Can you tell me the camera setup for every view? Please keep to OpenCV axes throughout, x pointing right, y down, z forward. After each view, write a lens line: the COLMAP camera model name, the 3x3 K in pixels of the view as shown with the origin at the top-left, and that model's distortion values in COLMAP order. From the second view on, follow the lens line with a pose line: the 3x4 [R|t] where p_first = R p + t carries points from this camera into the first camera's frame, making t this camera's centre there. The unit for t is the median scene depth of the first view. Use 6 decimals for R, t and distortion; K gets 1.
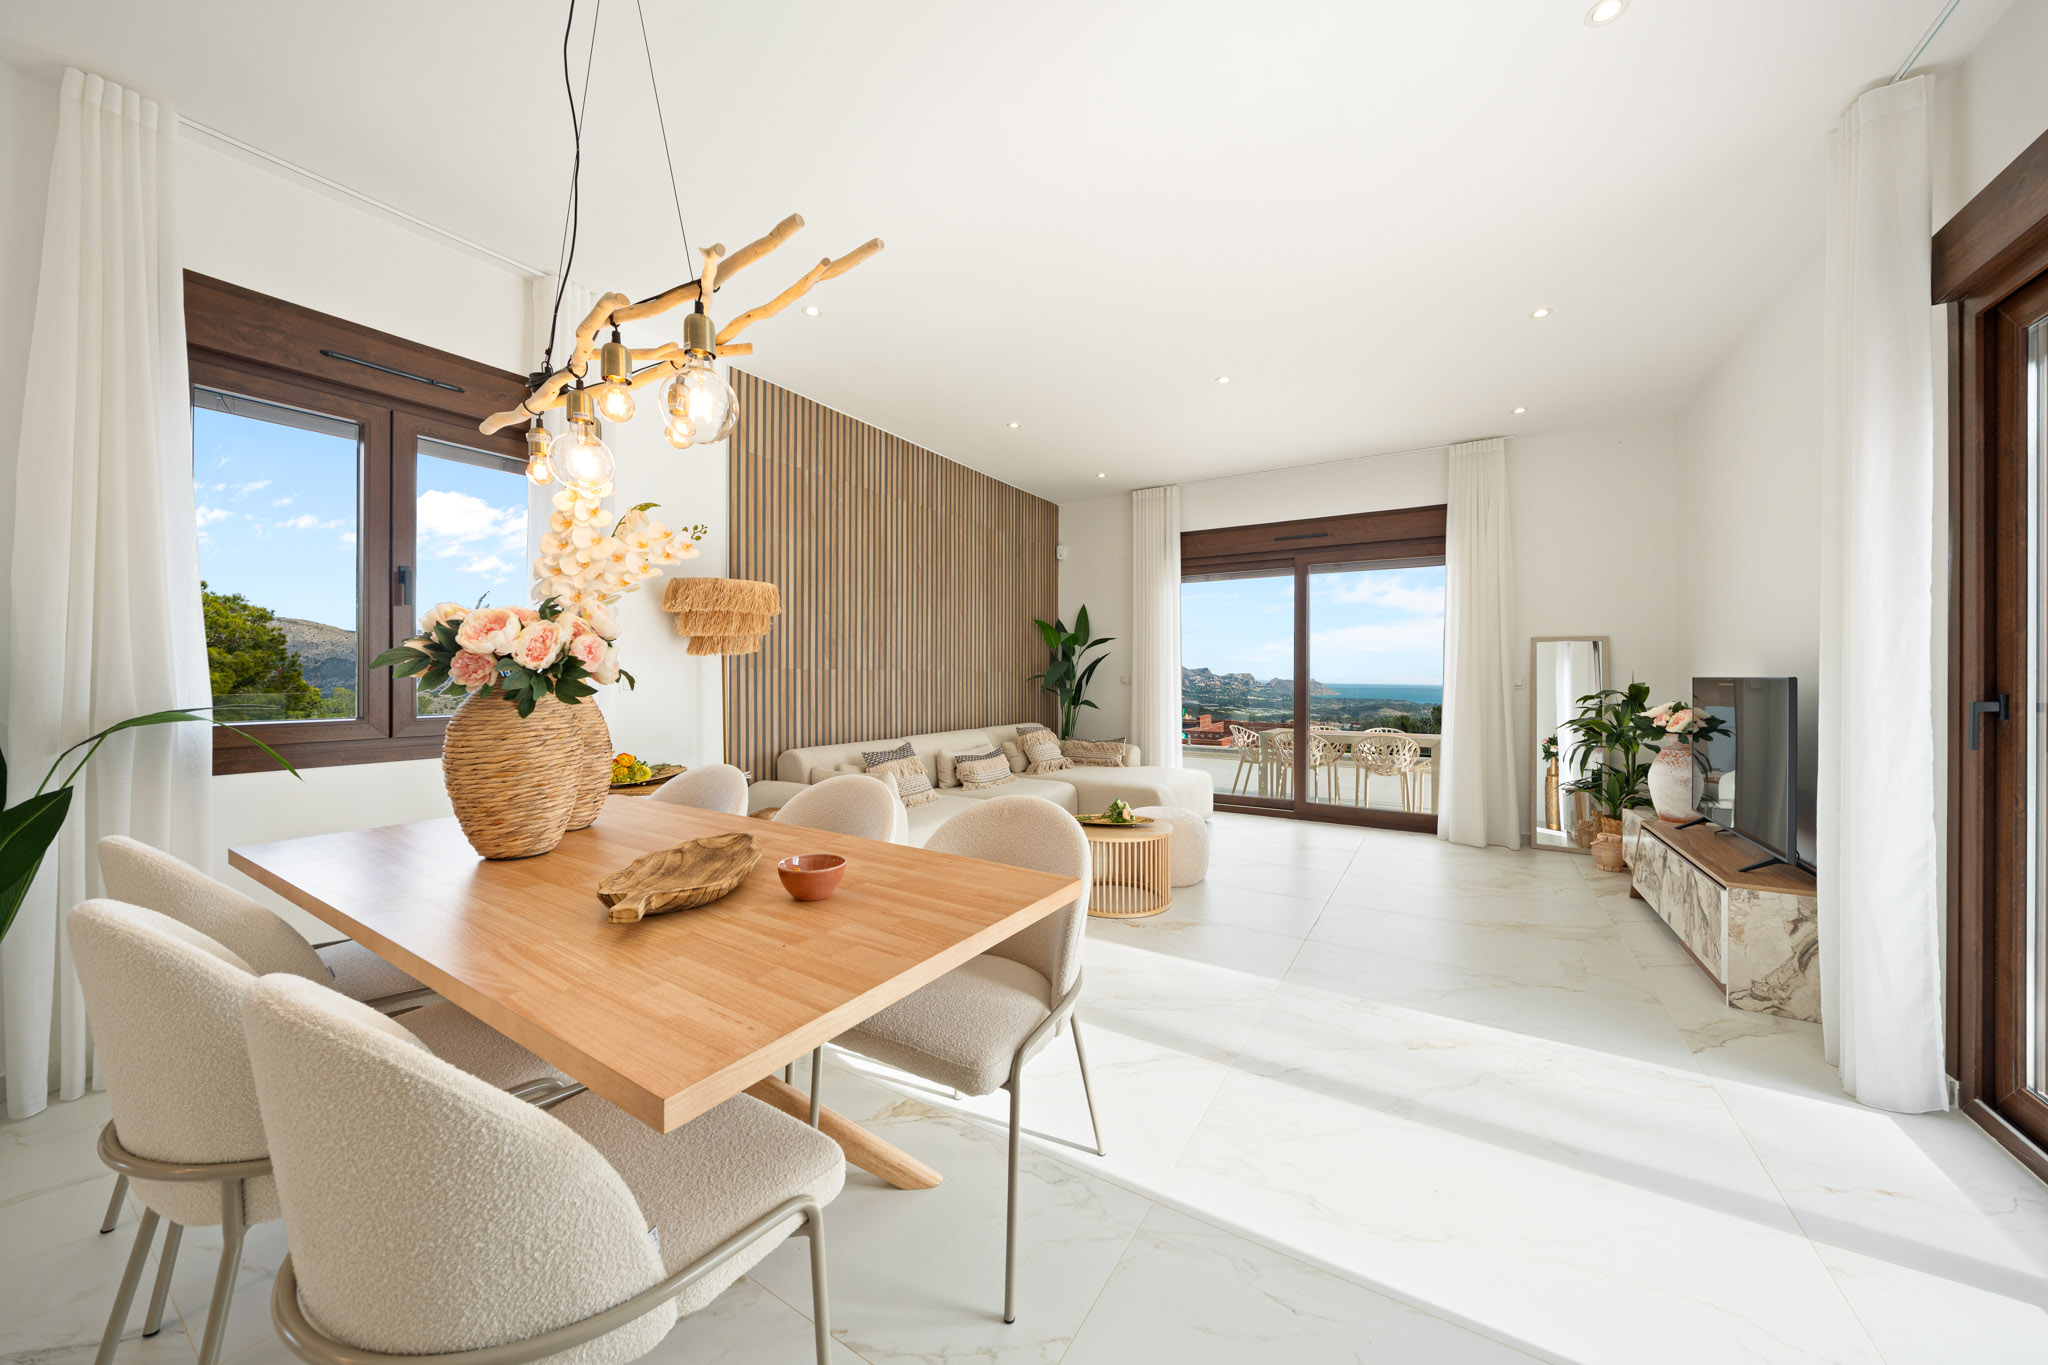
lens RADIAL K [[681.4, 0, 1051.2], [0, 681.4, 681.5], [0, 0, 1]] dist [-0.001368, -0.000167]
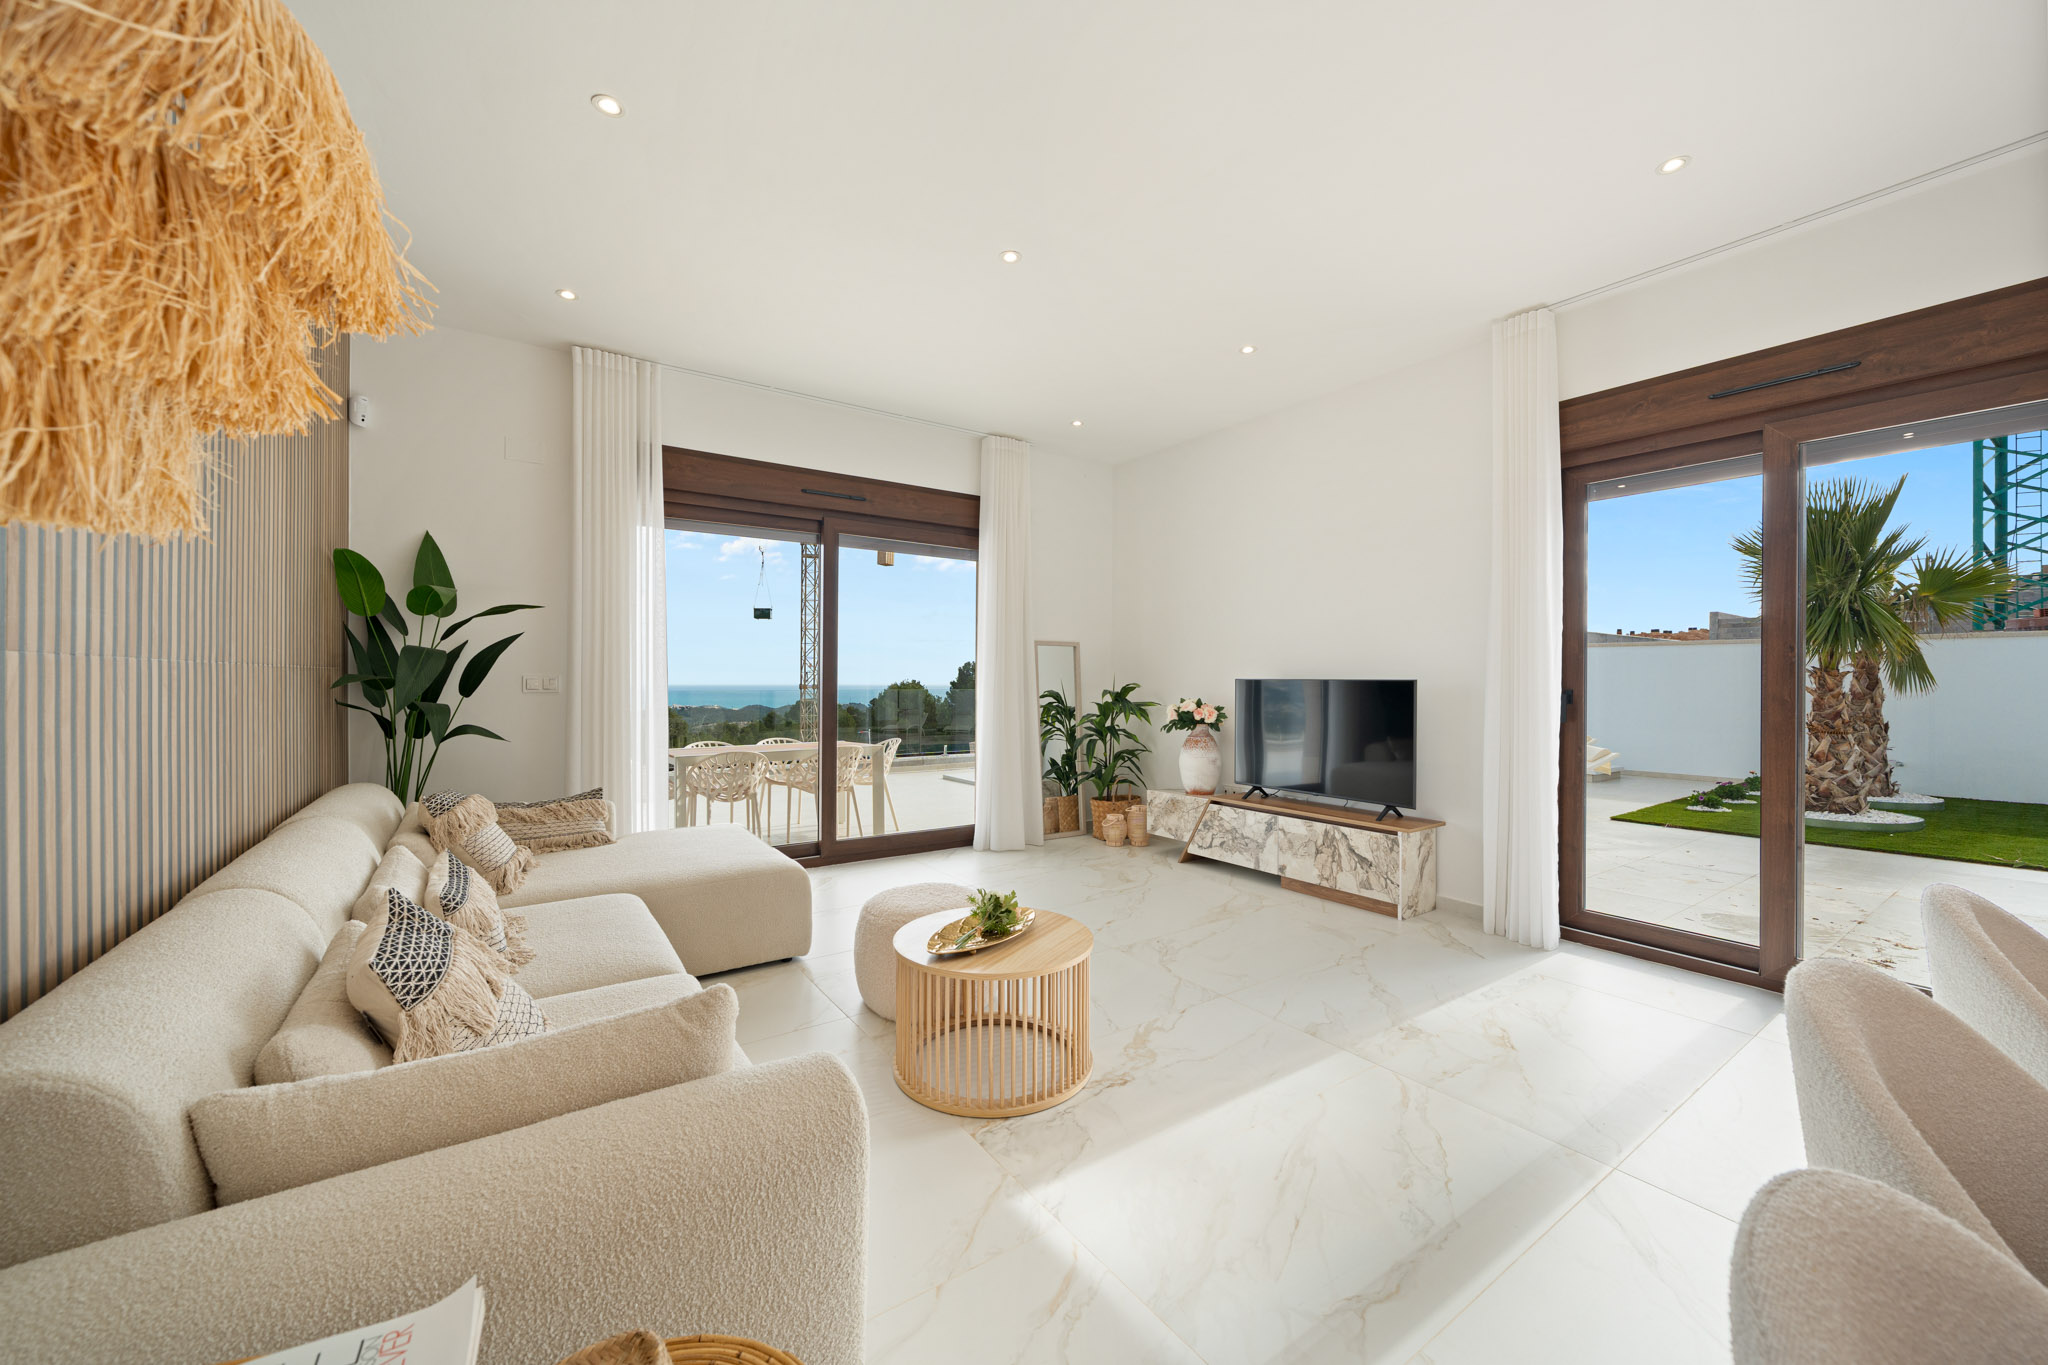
lens RADIAL K [[751.1, 0, 1025.5], [0, 751.1, 681.9], [0, 0, 1]] dist [-0.006936, 0.000090]
pose [[0.429381, -0.009569, 0.903073, -0.311640], [0.002523, 0.999953, 0.009396, -0.010375], [-0.903120, -0.001756, 0.429385, 0.455586]]
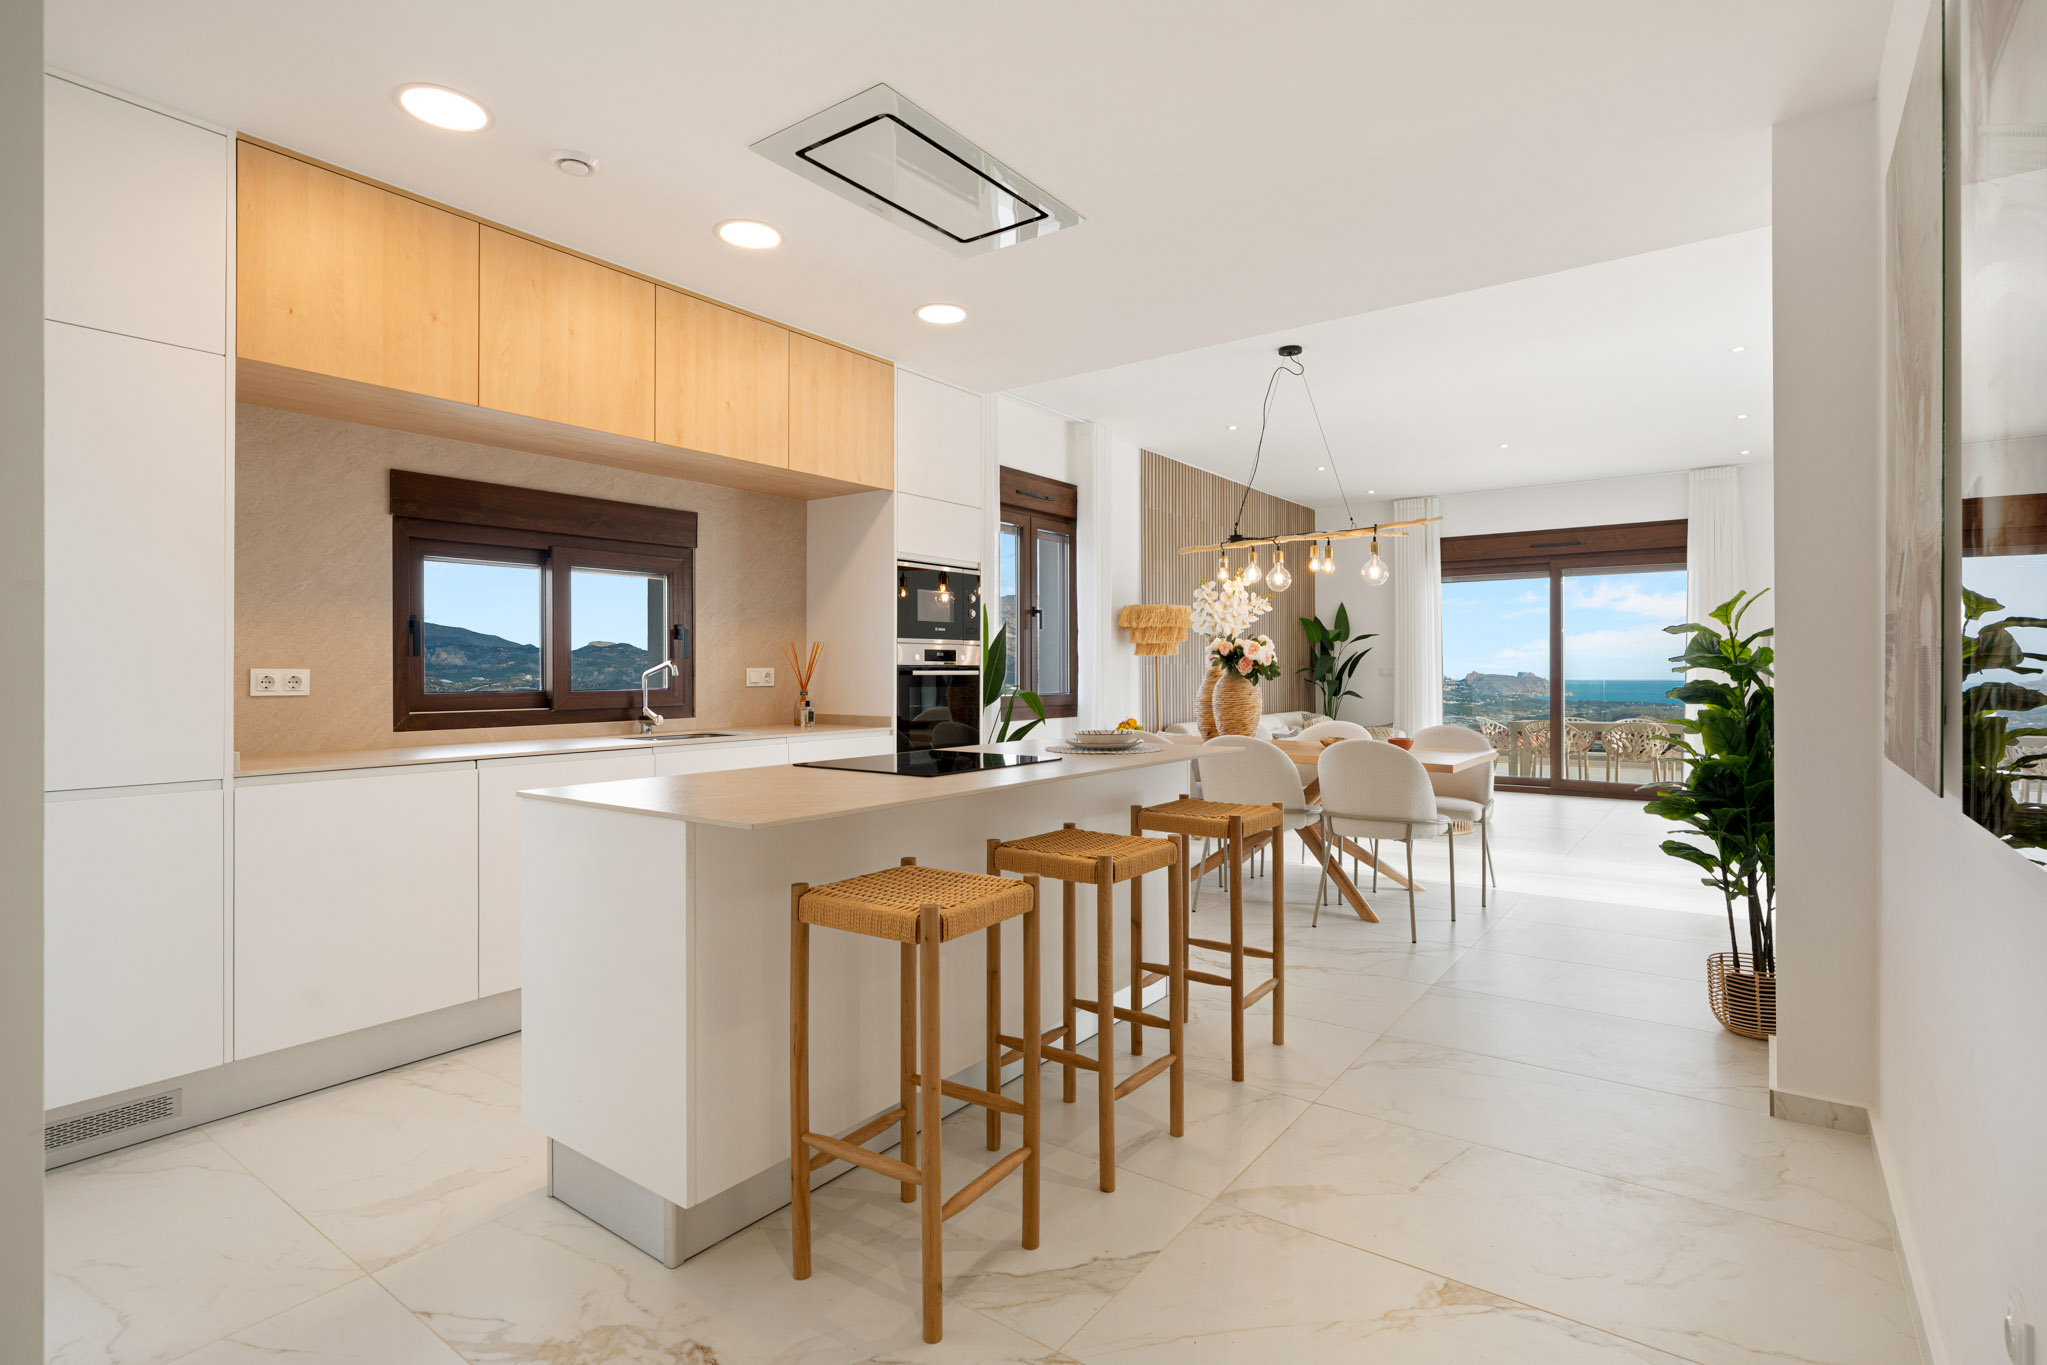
lens RADIAL K [[970.9, 0, 1068.7], [0, 970.9, 669.6], [0, 0, 1]] dist [0.005775, 0.001327]
pose [[0.997337, -0.007476, -0.072542, -0.330644], [0.006735, 0.999923, -0.010448, 0.007441], [0.072615, 0.009931, 0.997311, -0.681961]]
